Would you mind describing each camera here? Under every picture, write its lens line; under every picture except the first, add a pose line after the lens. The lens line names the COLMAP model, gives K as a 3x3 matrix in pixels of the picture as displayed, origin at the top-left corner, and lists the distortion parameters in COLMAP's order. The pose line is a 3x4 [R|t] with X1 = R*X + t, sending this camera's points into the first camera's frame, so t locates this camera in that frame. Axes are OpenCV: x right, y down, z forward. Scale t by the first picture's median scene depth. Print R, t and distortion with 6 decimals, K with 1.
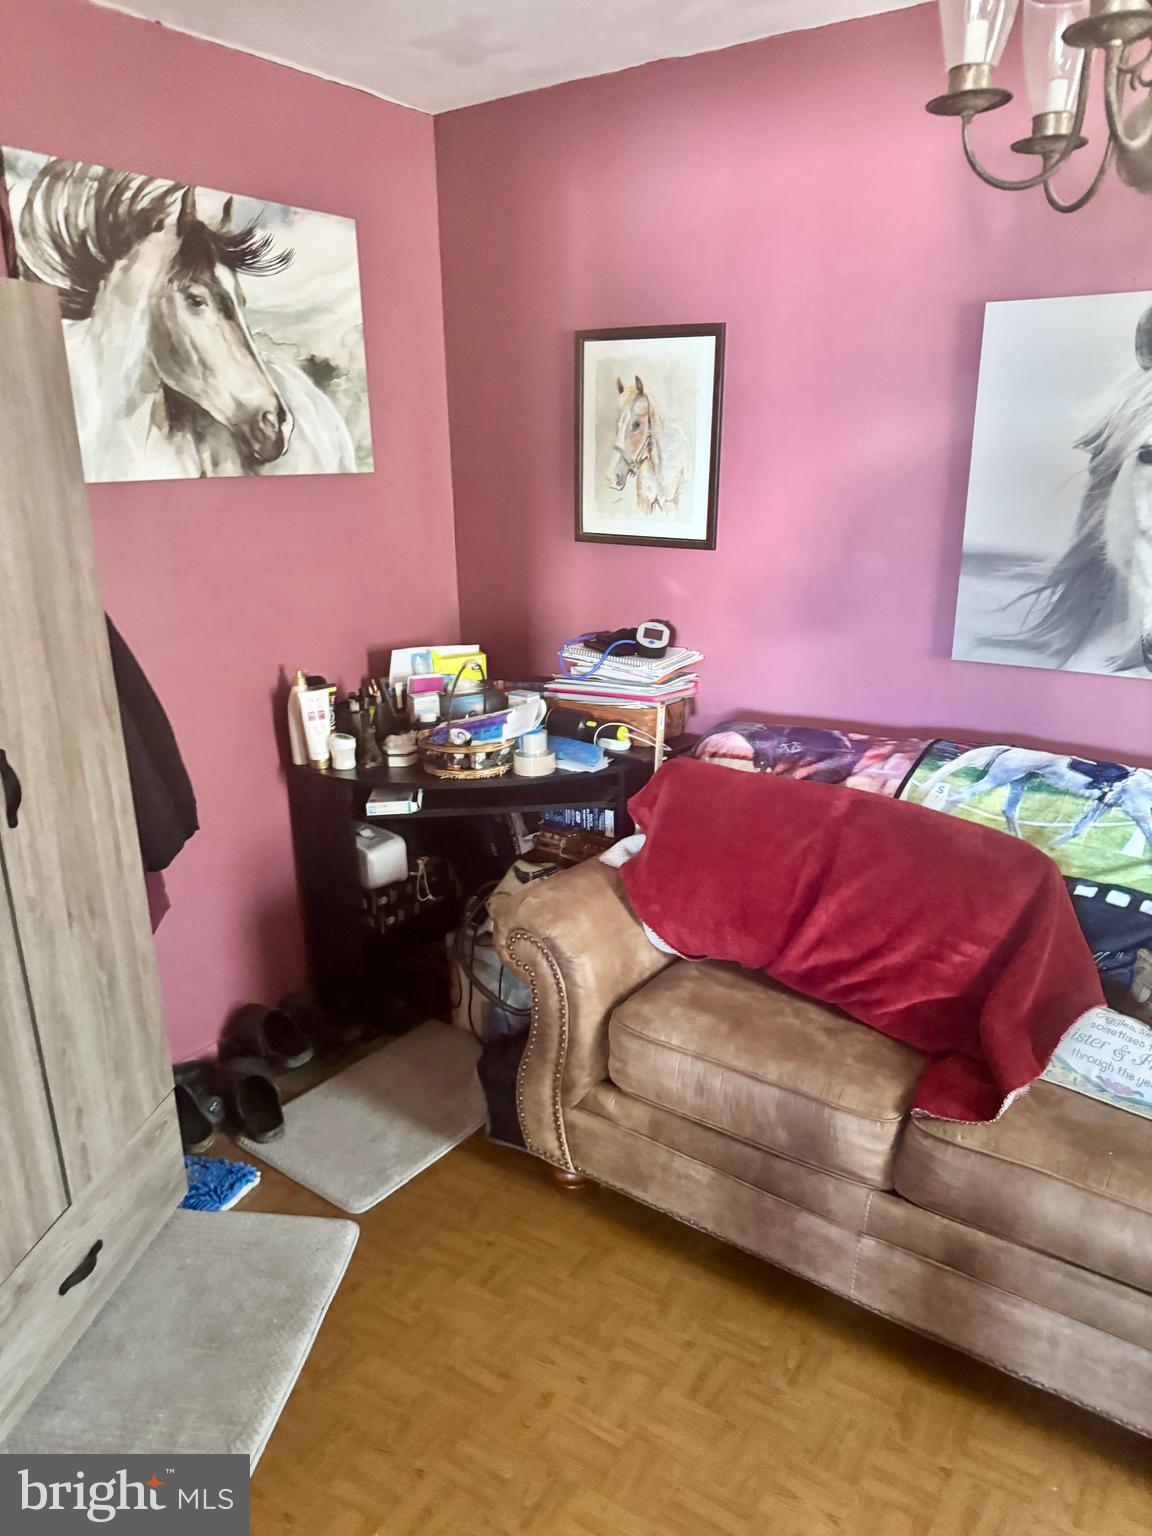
lens RADIAL K [[1099.4, 0, 574.7], [0, 1099.4, 764.6], [0, 0, 1]] dist [0.004772, -0.008112]
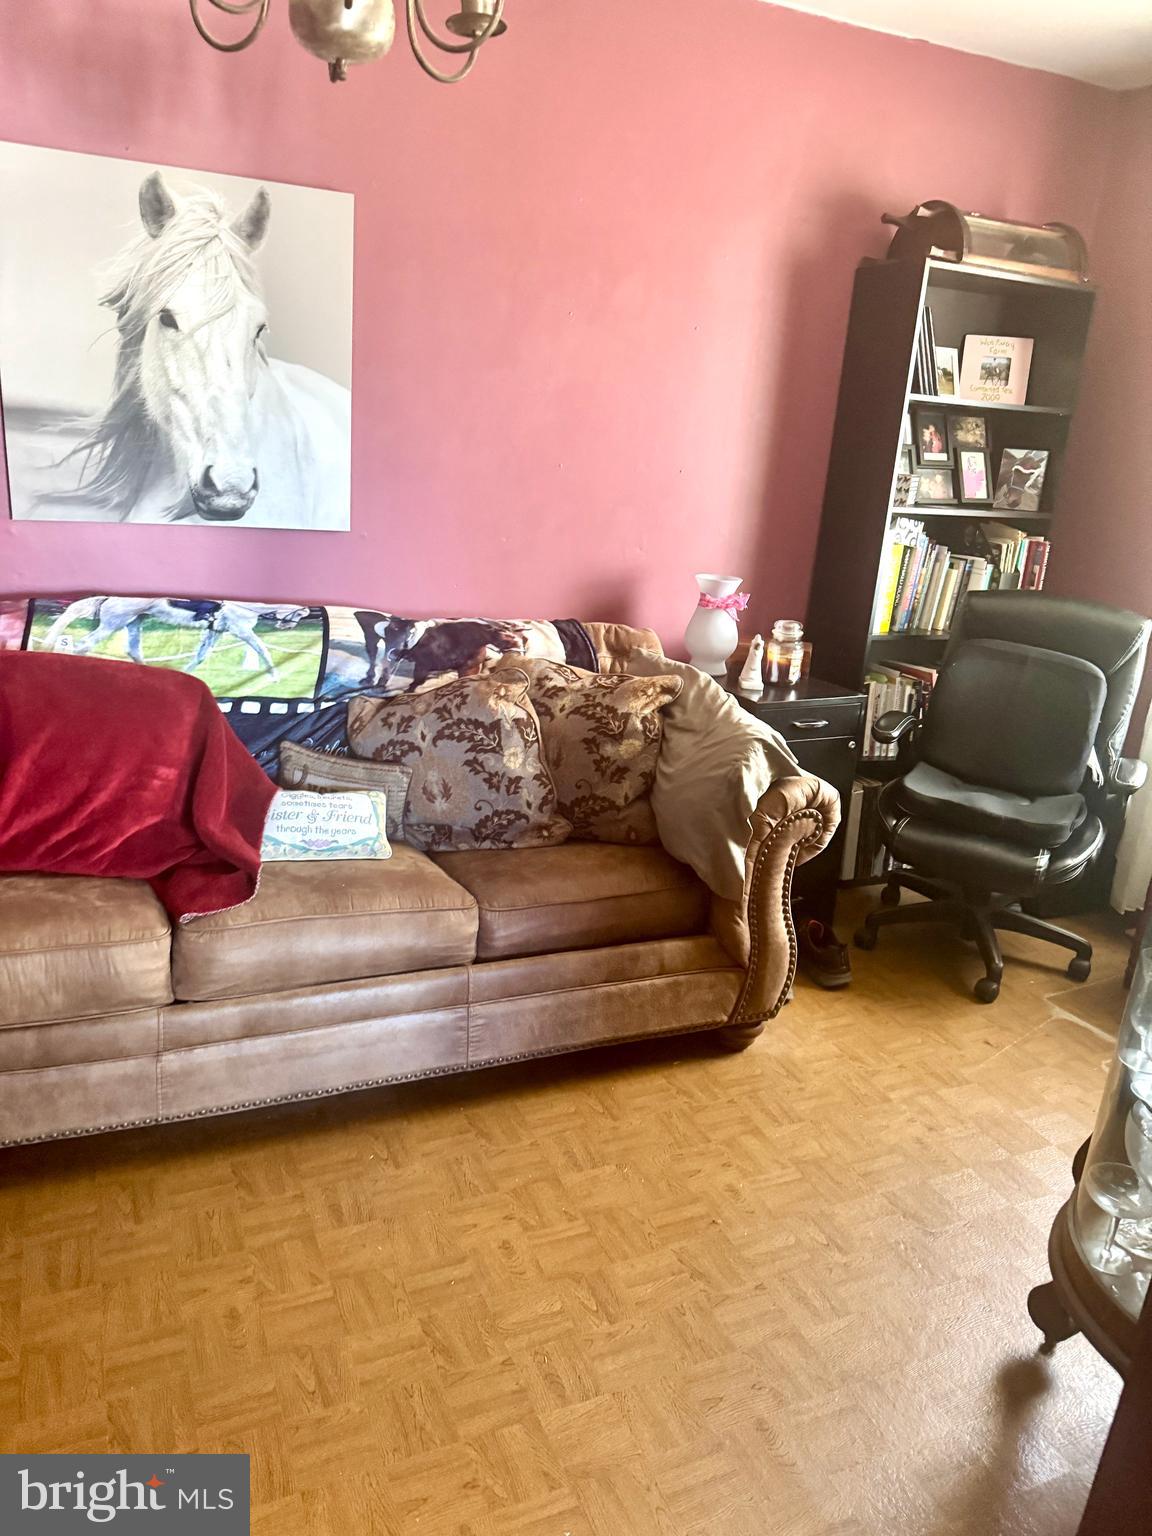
lens RADIAL K [[1099.4, 0, 575.6], [0, 1099.4, 770.6], [0, 0, 1]] dist [0.004772, -0.008112]
pose [[0.517012, -0.214536, 0.828658, -0.287592], [0.168480, 0.974650, 0.147216, 0.069881], [-0.839234, 0.063500, 0.540050, 0.084462]]
